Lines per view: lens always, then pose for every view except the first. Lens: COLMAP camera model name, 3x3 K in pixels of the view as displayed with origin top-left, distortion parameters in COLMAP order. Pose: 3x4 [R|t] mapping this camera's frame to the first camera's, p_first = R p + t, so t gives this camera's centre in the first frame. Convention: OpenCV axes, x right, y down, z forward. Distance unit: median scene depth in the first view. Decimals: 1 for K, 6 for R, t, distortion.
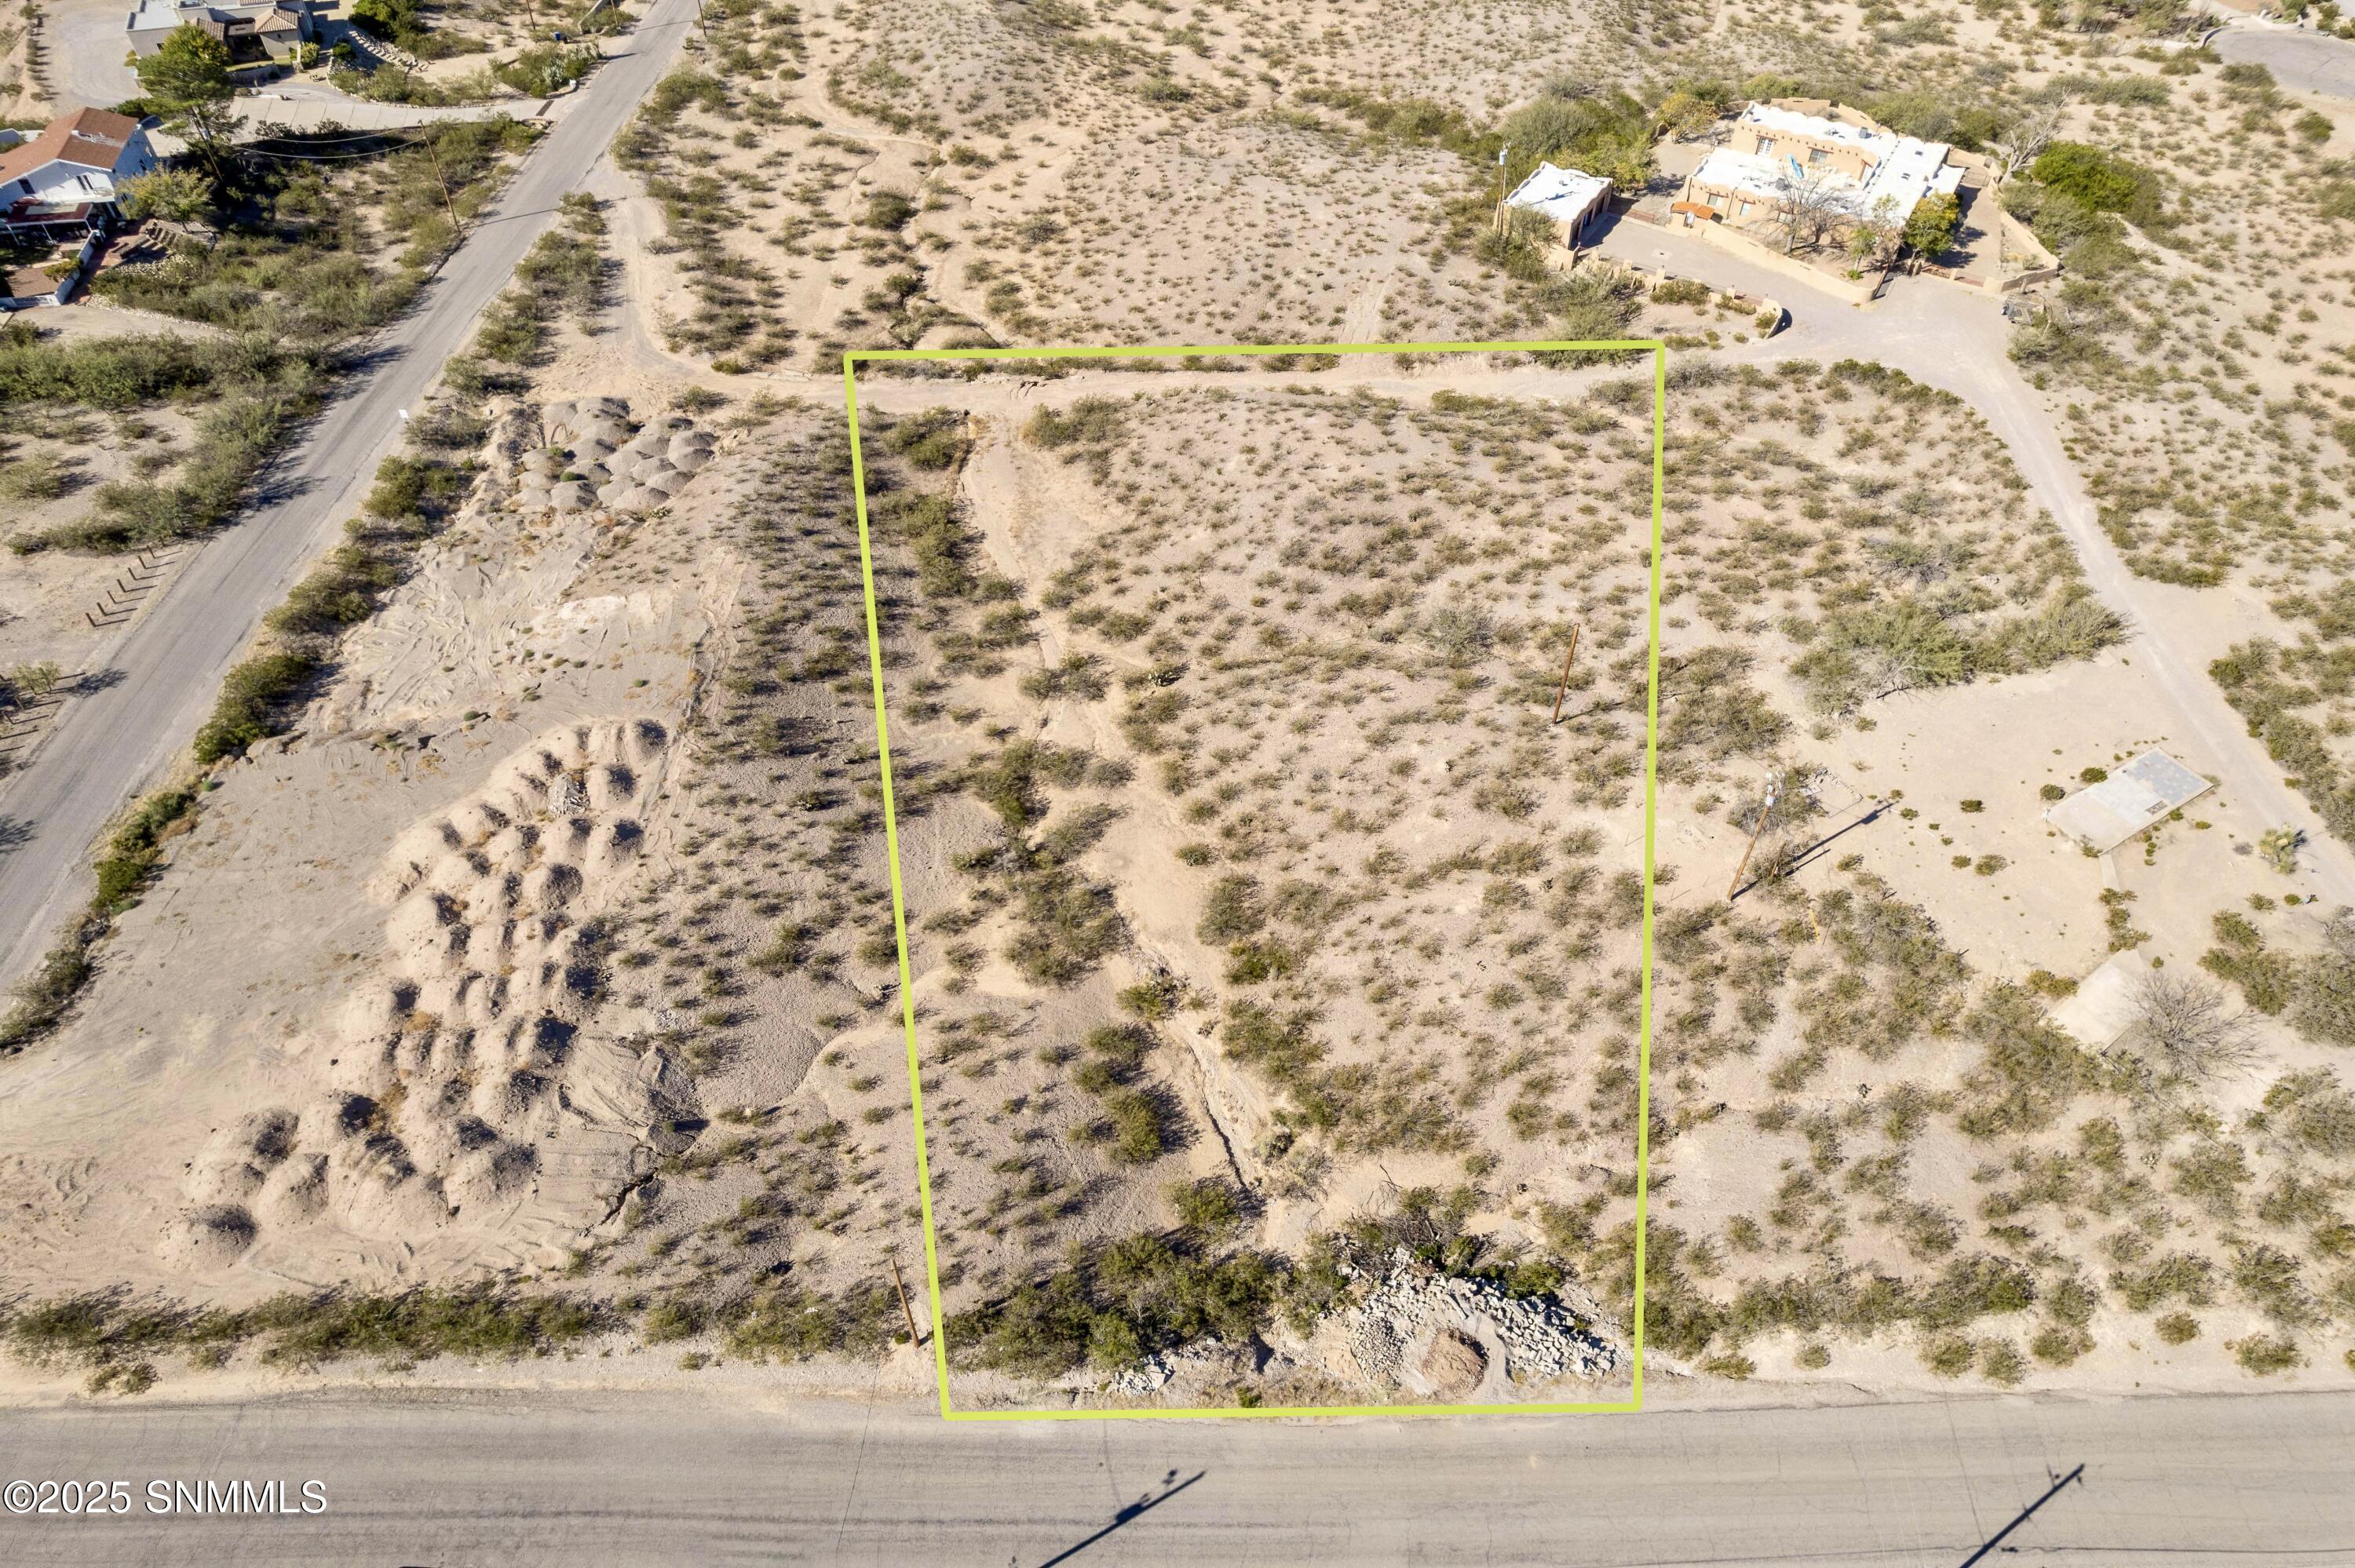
lens RADIAL K [[1537.7, 0, 1176.3], [0, 1537.7, 766.0], [0, 0, 1]] dist [-0.087982, 0.087443]
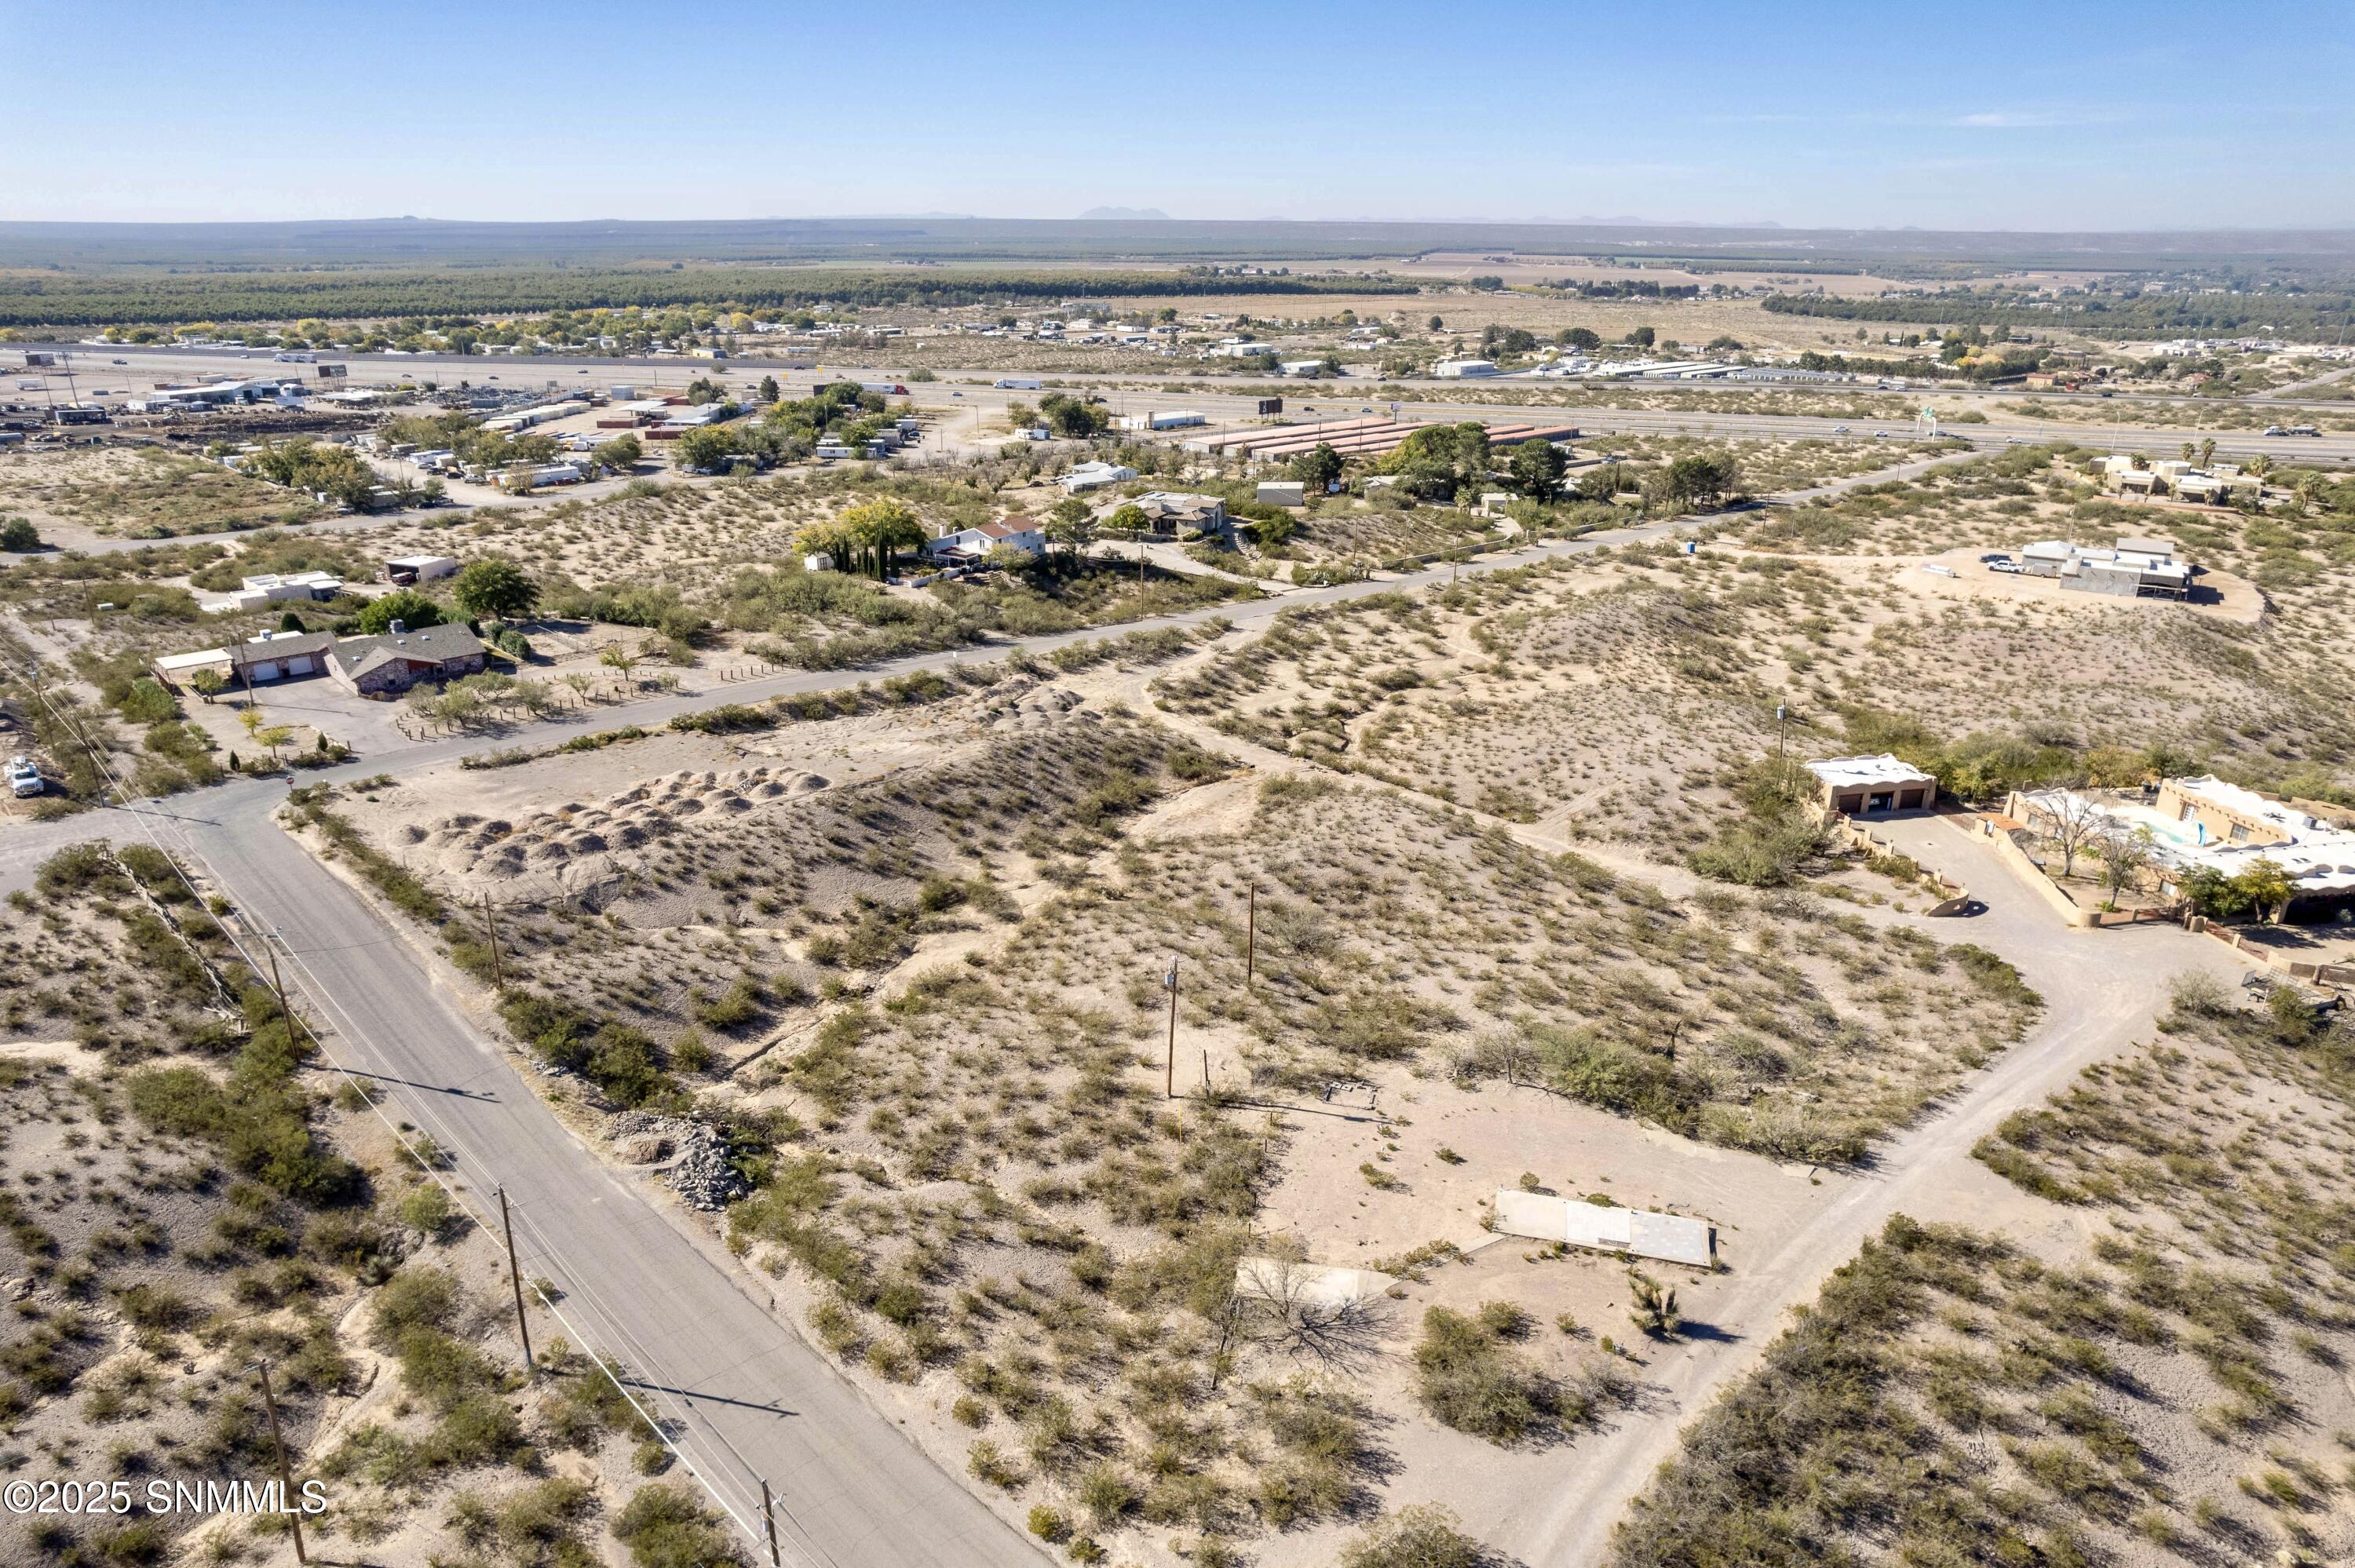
lens RADIAL K [[1512.3, 0, 1177.5], [0, 1512.3, 784.0], [0, 0, 1]] dist [-0.081860, 0.075174]
pose [[0.686599, 0.250645, -0.682465, 0.871908], [-0.512443, 0.832718, -0.209719, 0.103186], [0.515736, 0.493717, 0.700185, 0.098591]]
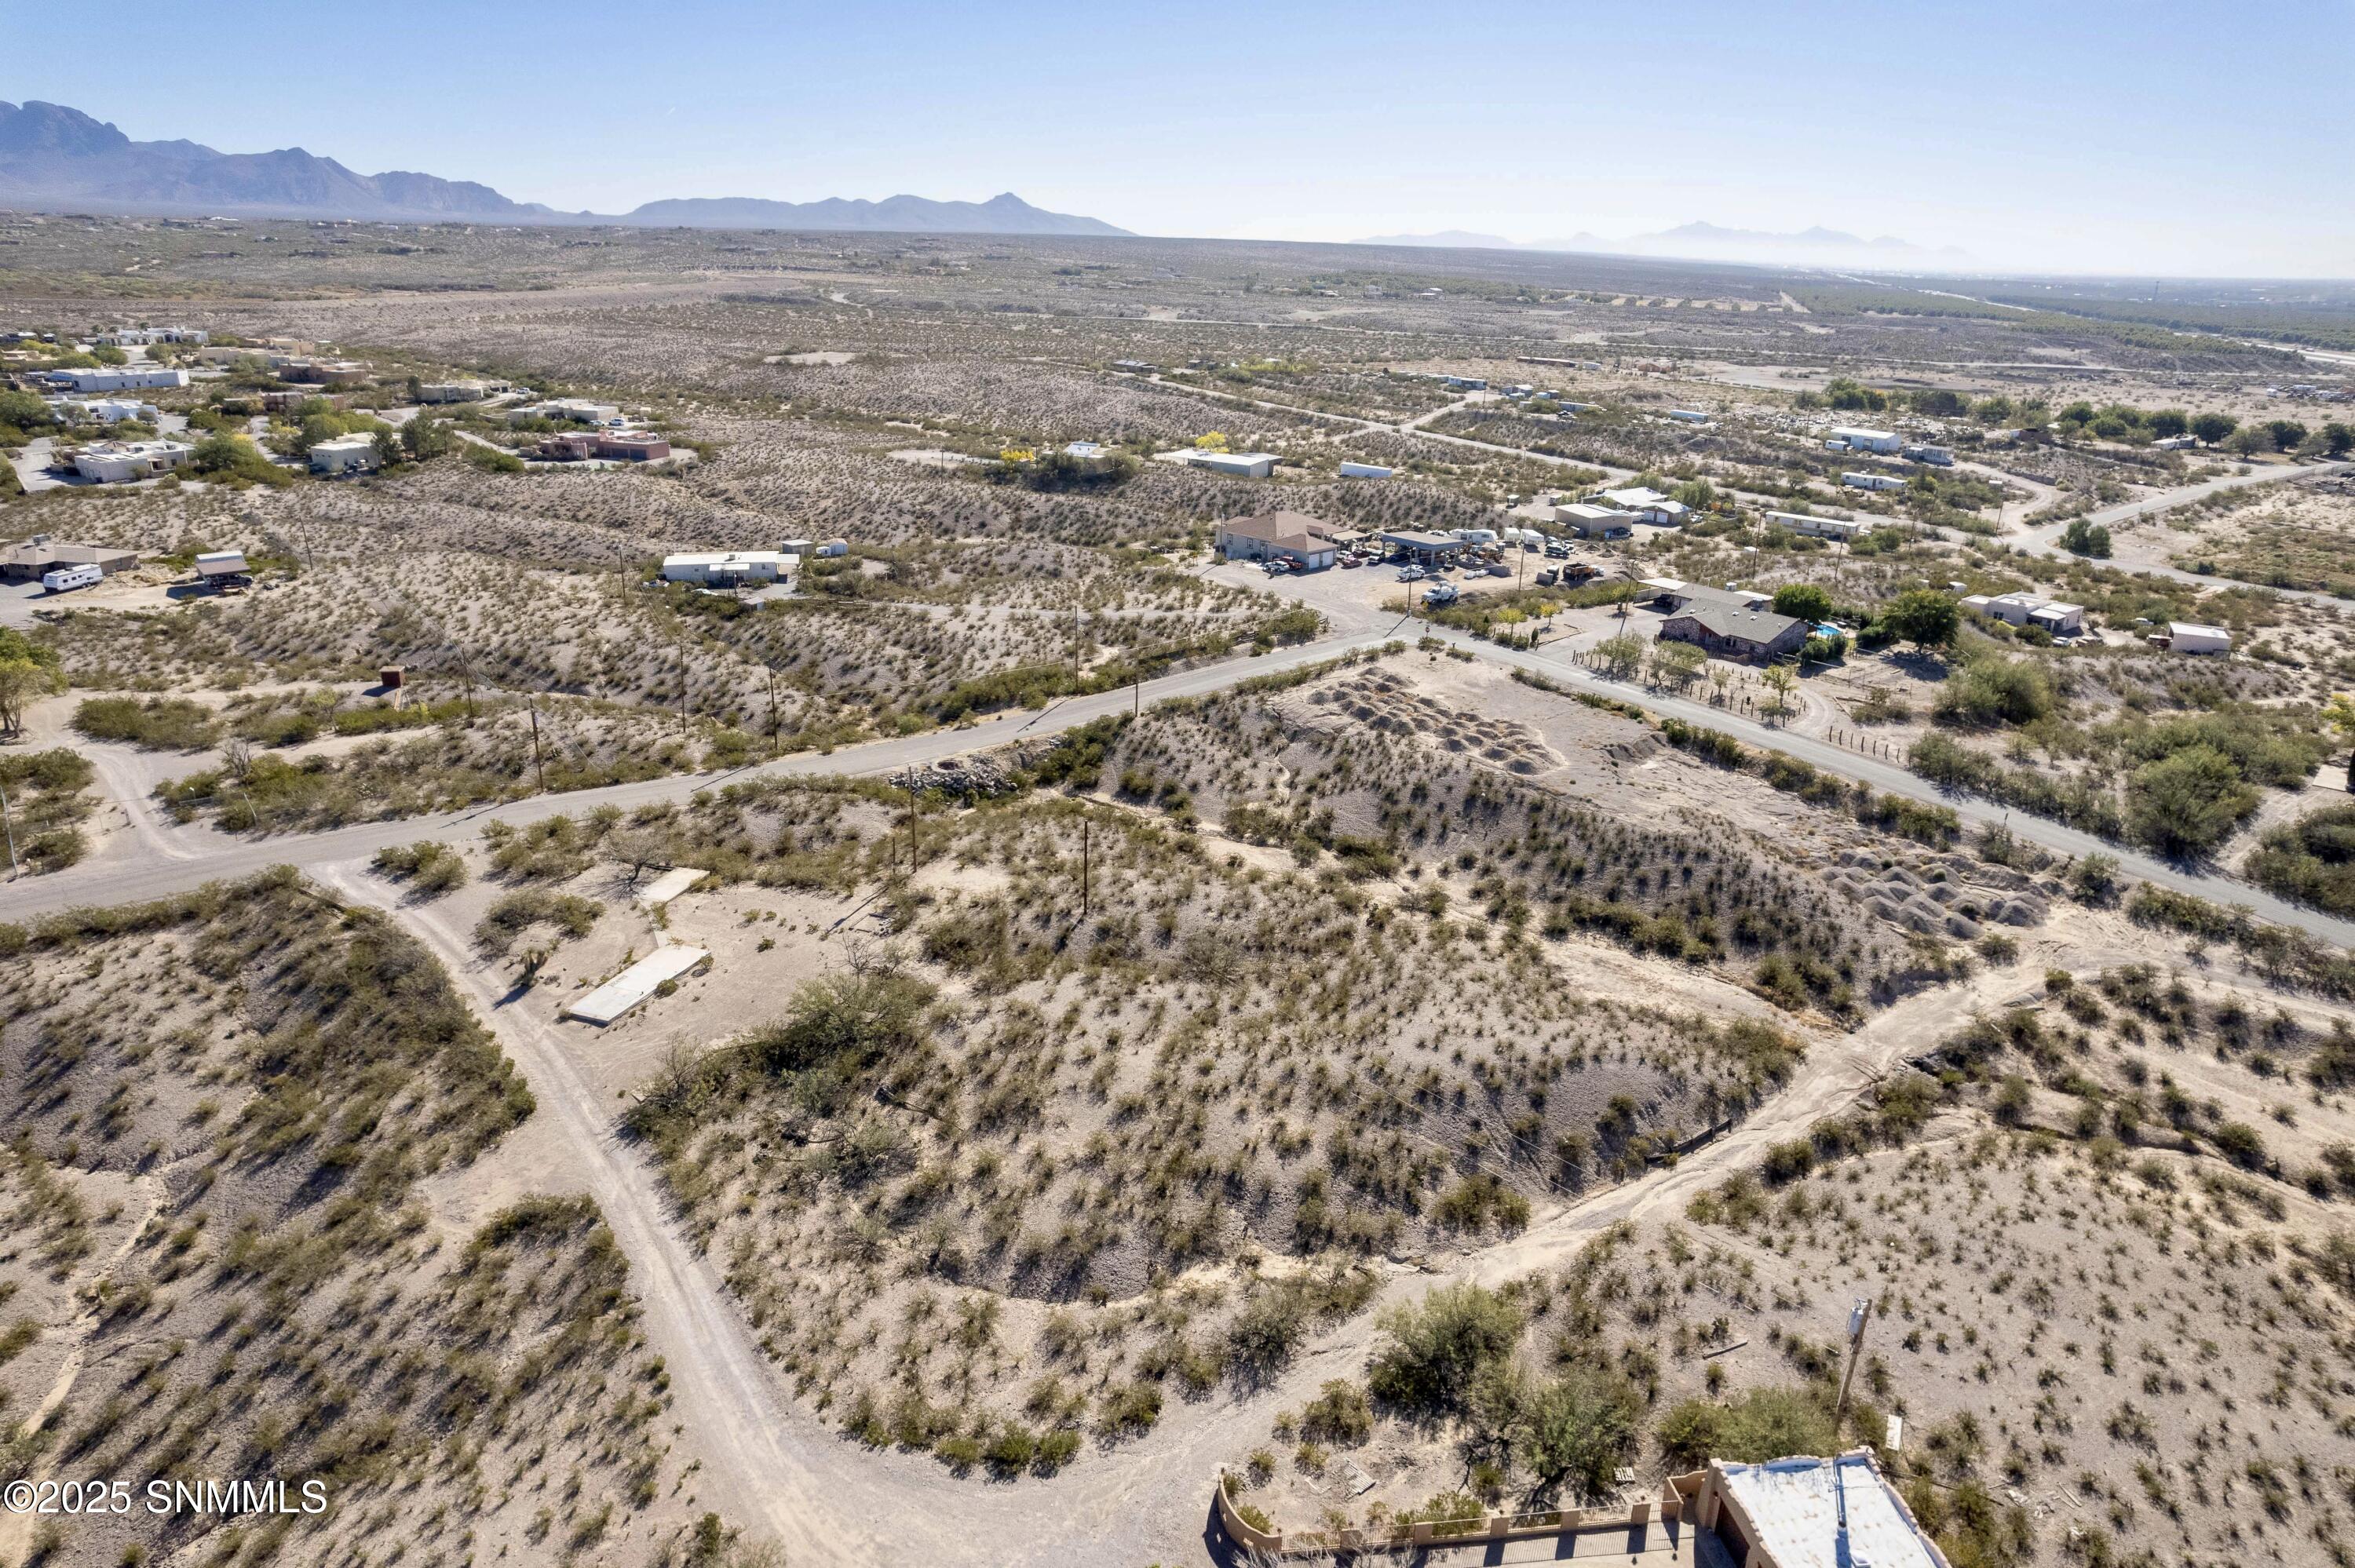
lens RADIAL K [[1512.3, 0, 1177.5], [0, 1512.3, 784.0], [0, 0, 1]] dist [-0.081860, 0.075174]
pose [[-0.785282, 0.187853, -0.589952, 0.841390], [-0.455254, 0.470595, 0.755833, -0.985631], [0.419614, 0.862121, -0.284029, 1.199057]]
